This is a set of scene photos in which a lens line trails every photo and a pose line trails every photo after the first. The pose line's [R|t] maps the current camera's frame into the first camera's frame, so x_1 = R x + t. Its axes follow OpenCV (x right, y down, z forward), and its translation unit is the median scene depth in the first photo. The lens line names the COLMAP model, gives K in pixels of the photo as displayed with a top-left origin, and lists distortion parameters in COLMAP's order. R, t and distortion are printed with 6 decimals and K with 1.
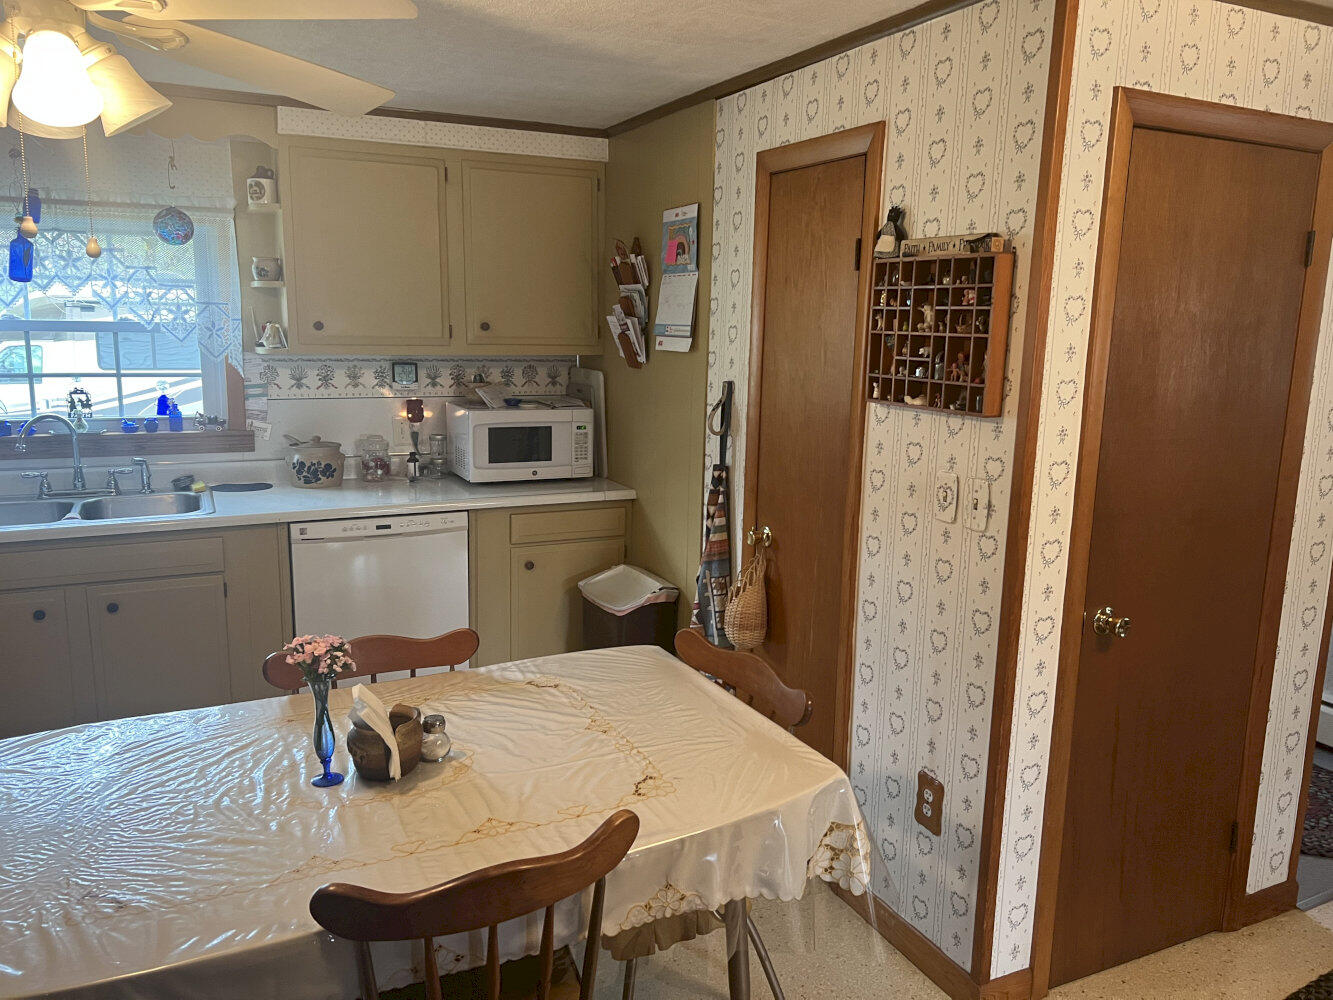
lens RADIAL K [[999.0, 0, 666.5], [0, 999.0, 500.0], [0, 0, 1]] dist [0.005654, -0.008691]
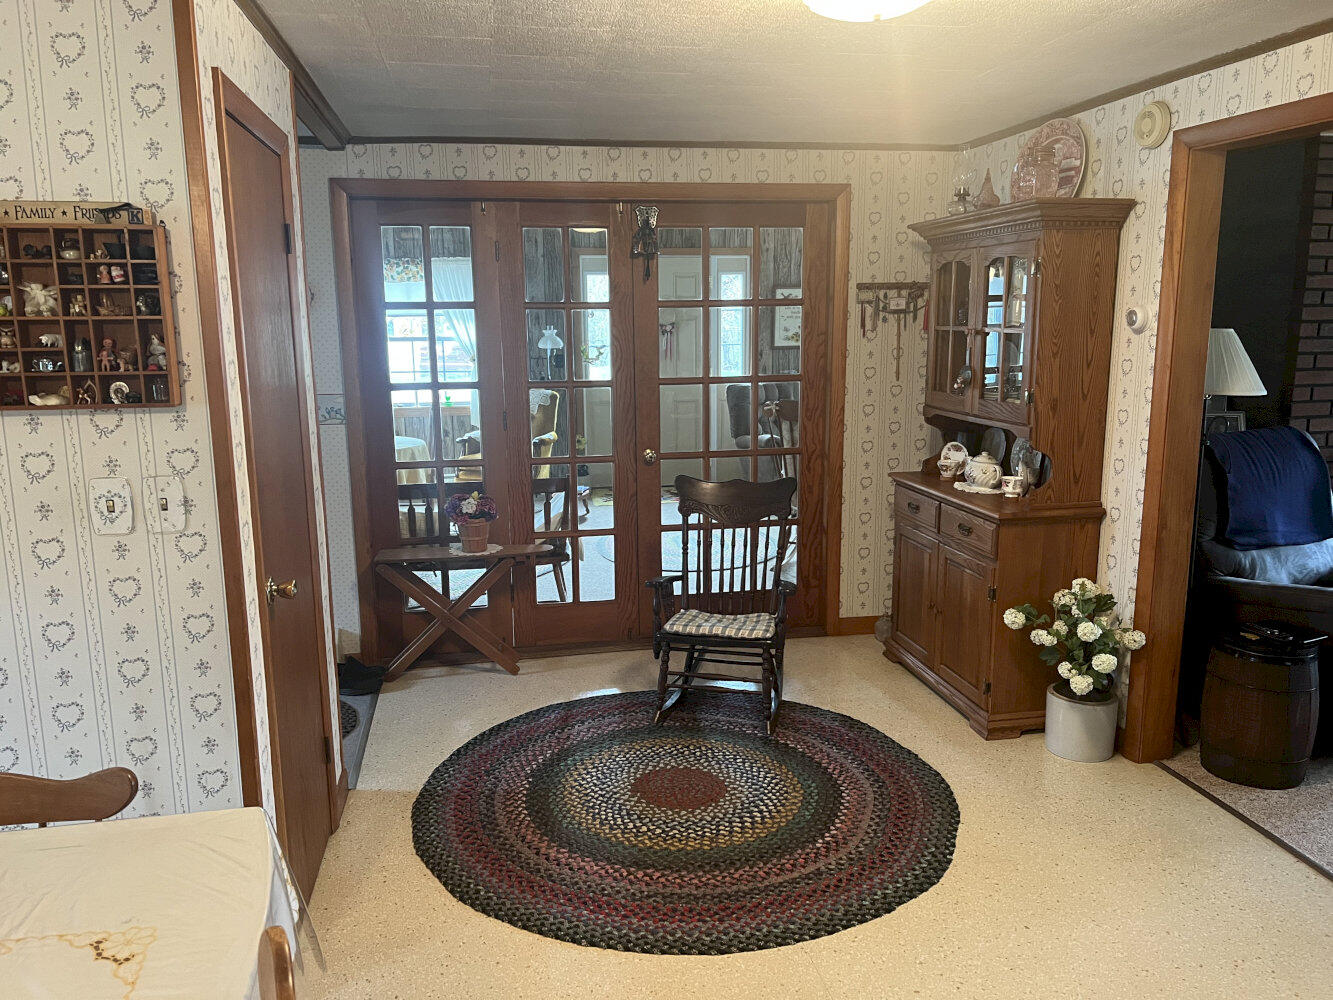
lens RADIAL K [[999.0, 0, 666.5], [0, 999.0, 500.0], [0, 0, 1]] dist [0.005654, -0.008691]
pose [[0.248775, -0.195331, 0.948661, -0.433869], [0.184280, 0.971108, 0.151628, -0.052741], [-0.950869, 0.137098, 0.277583, 0.312972]]
